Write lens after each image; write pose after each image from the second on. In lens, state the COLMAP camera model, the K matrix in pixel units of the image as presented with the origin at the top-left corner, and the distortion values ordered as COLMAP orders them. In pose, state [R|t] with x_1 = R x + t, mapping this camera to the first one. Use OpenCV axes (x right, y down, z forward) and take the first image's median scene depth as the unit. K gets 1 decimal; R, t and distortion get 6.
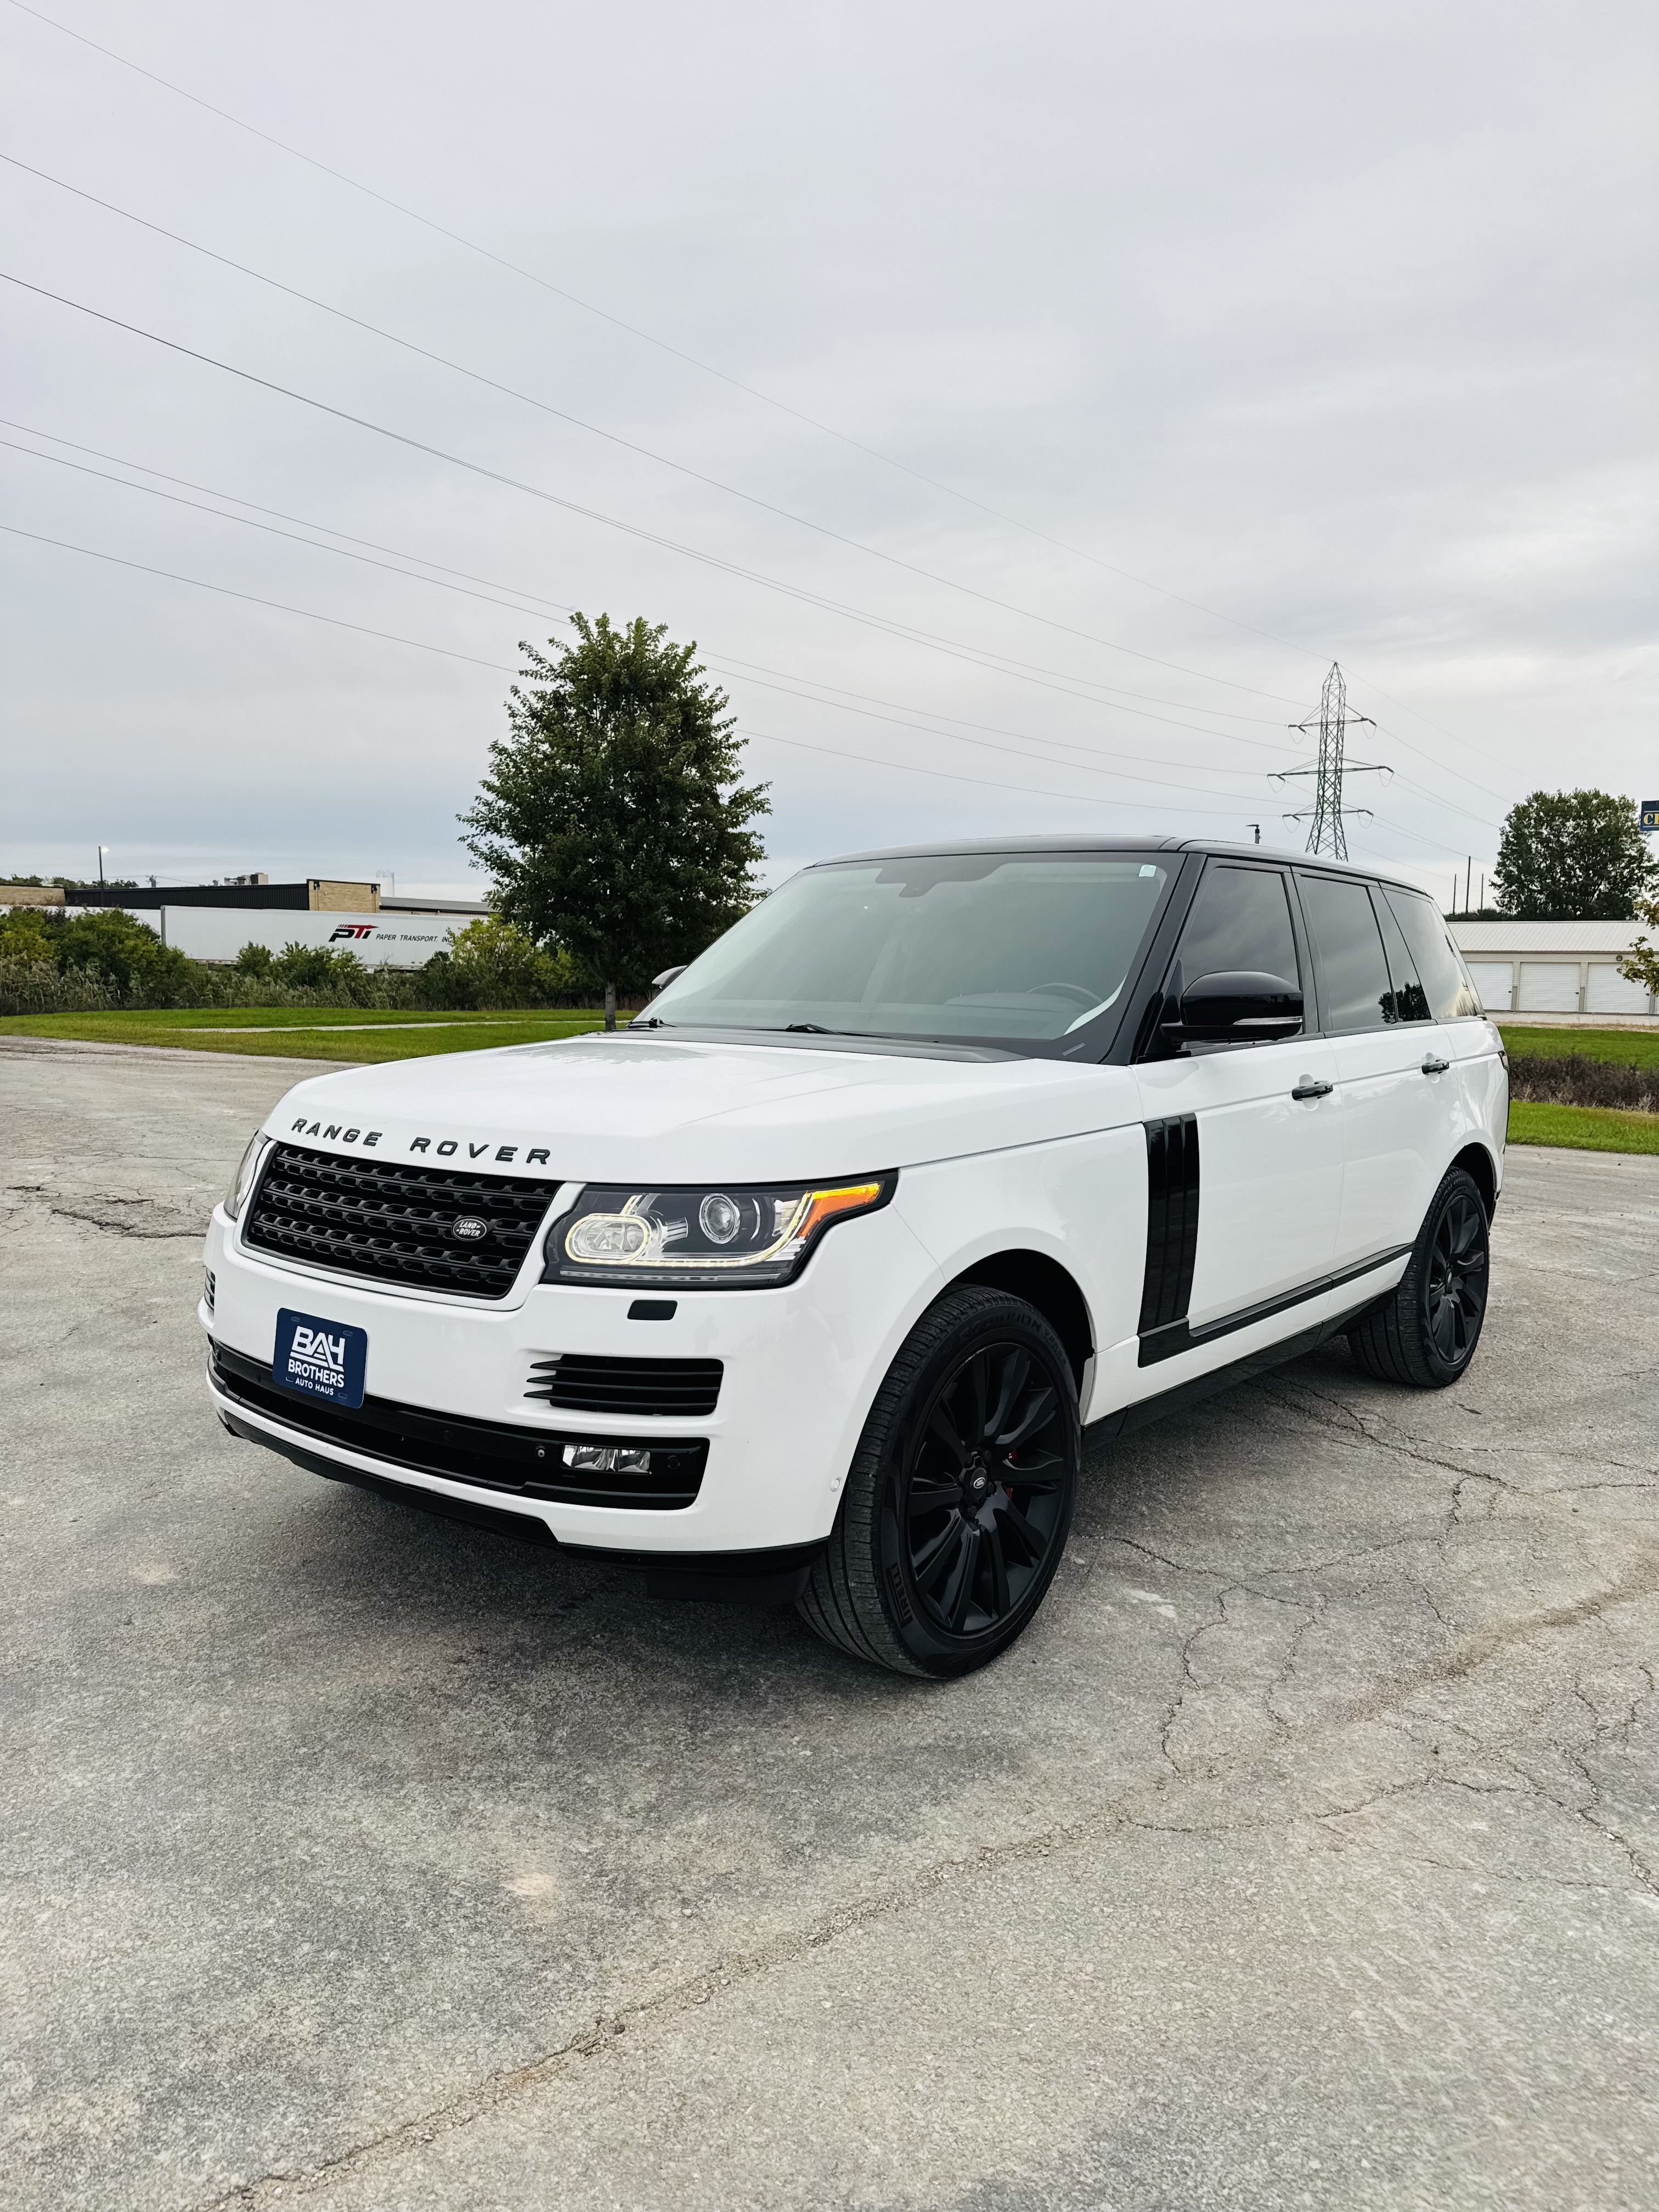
lens RADIAL K [[1576.0, 0, 814.3], [0, 1576.0, 1103.5], [0, 0, 1]] dist [0.001186, -0.023604]
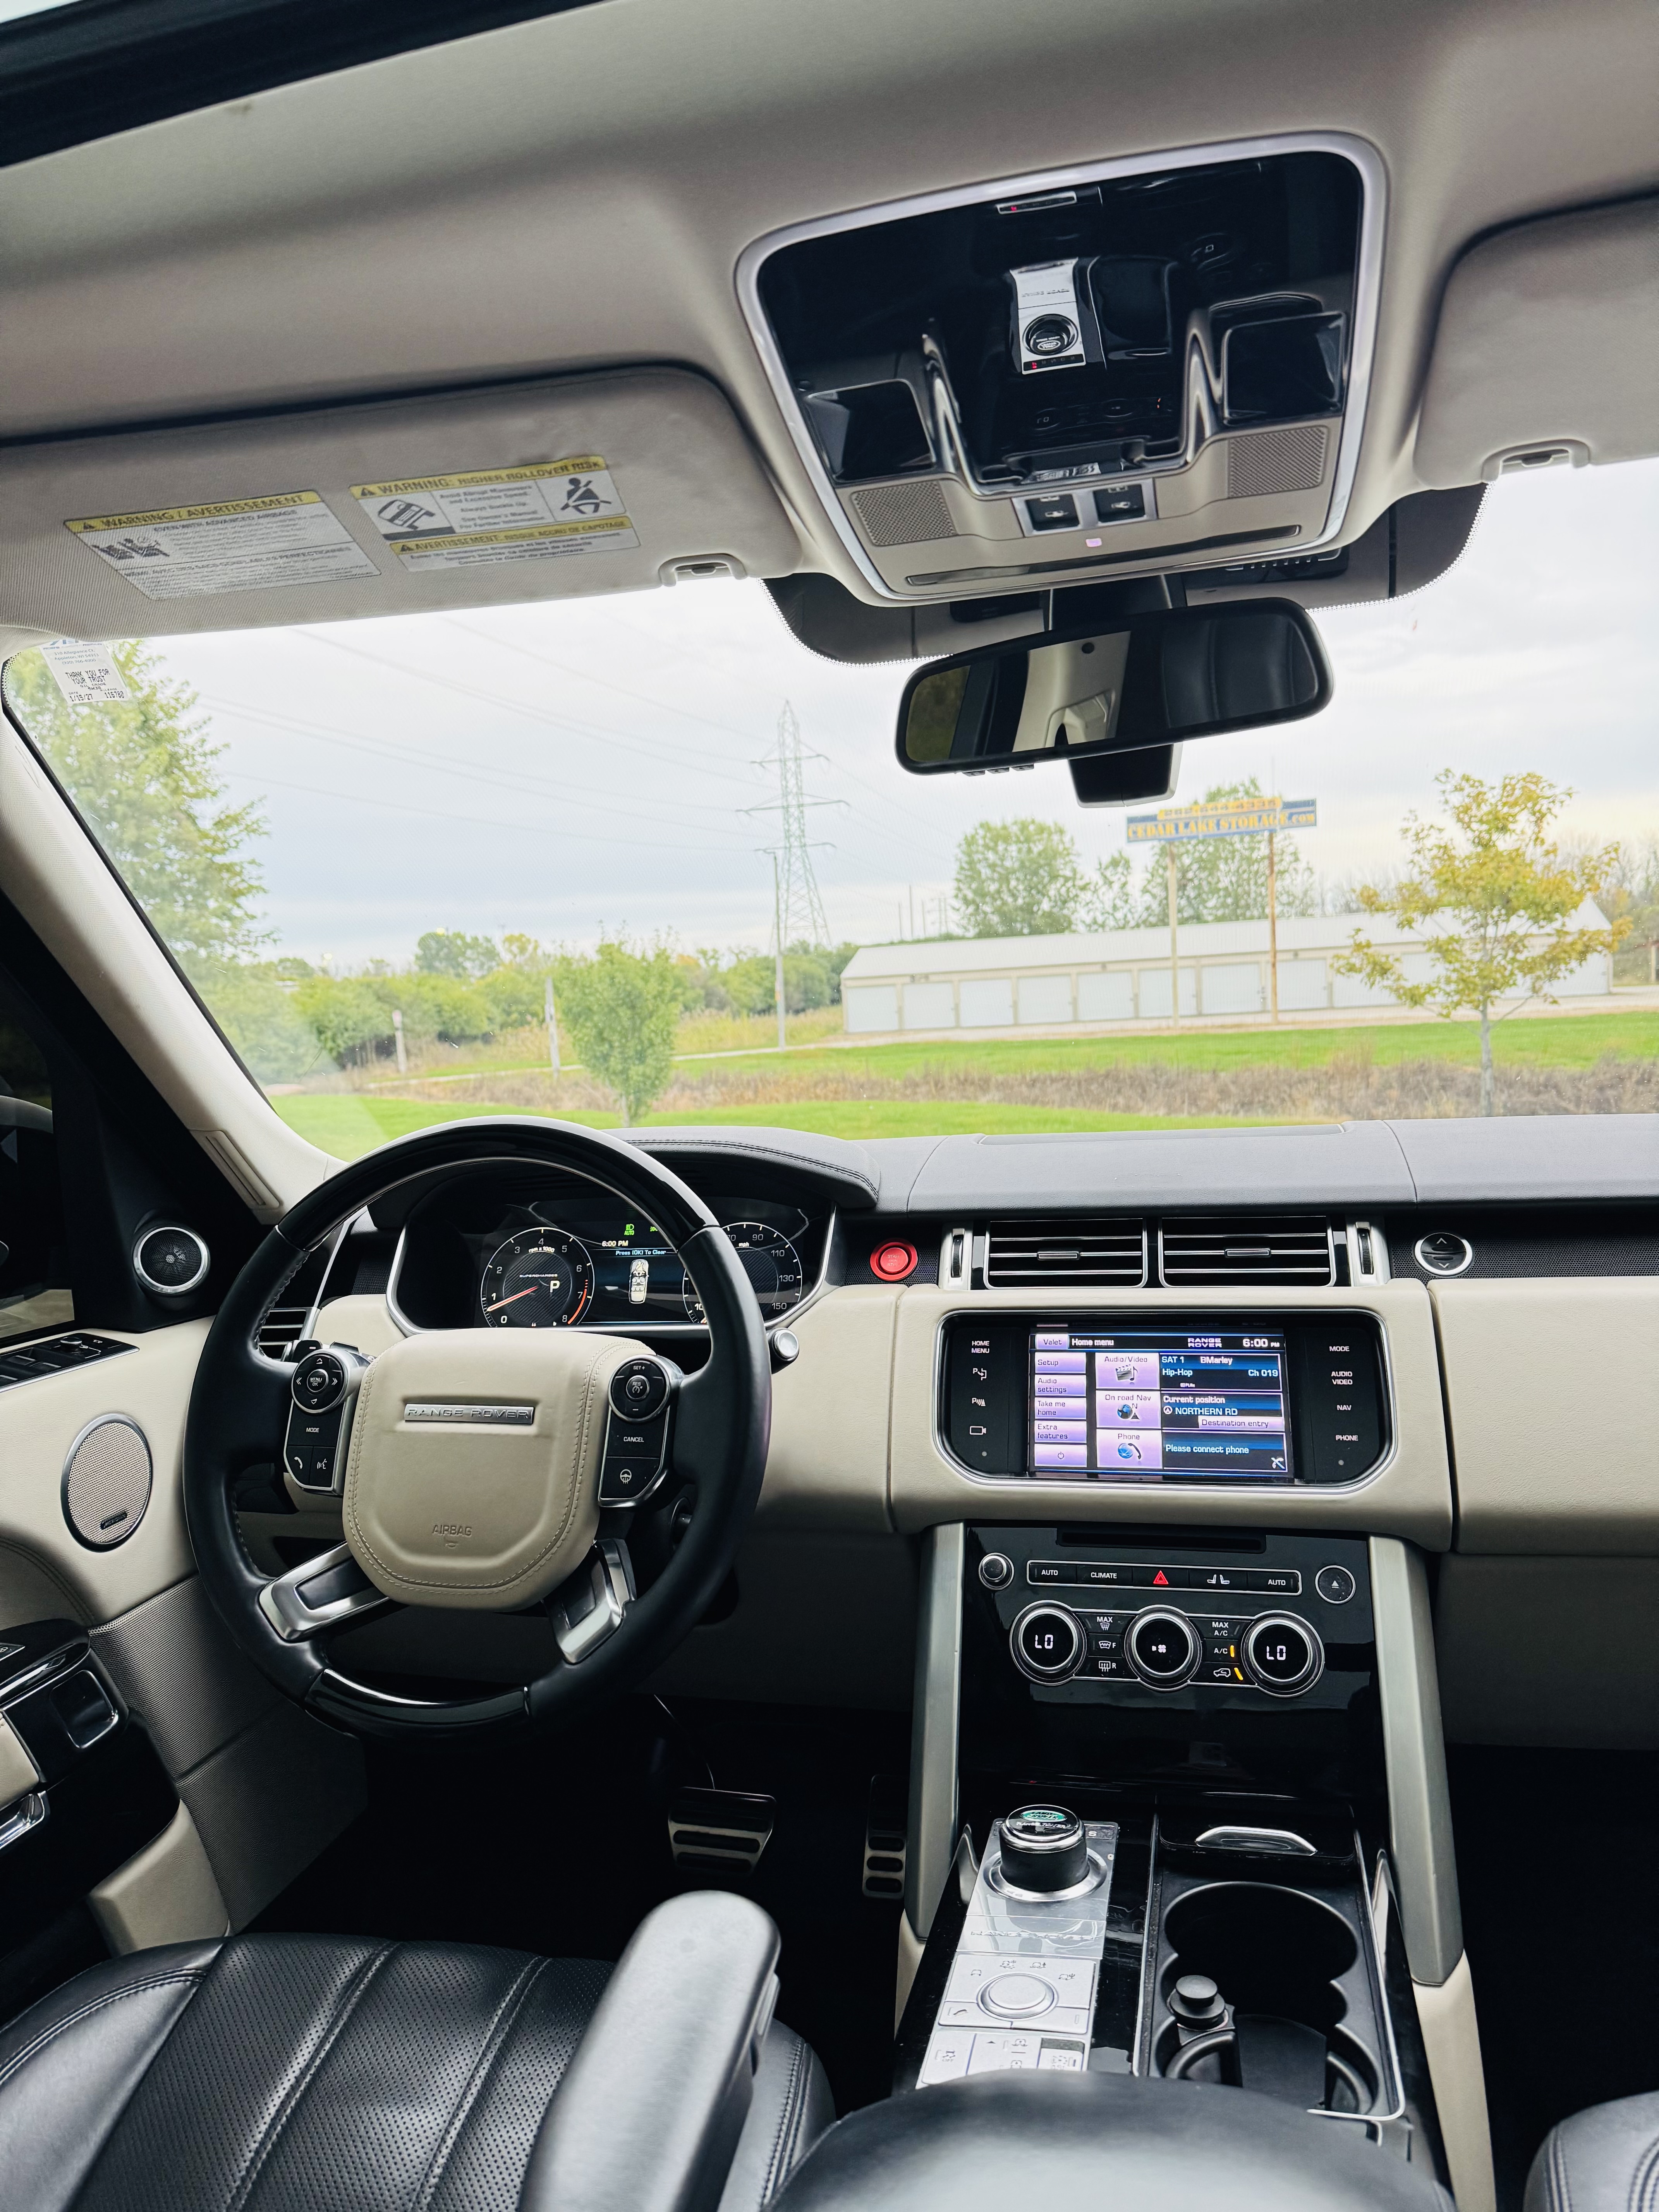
lens RADIAL K [[1576.0, 0, 774.5], [0, 1576.0, 1125.8], [0, 0, 1]] dist [0.001186, -0.023604]
pose [[0.950461, -0.086836, 0.298467, -0.034370], [0.091906, 0.995763, -0.002964, -0.011905], [-0.296945, 0.030248, 0.954415, 0.162655]]
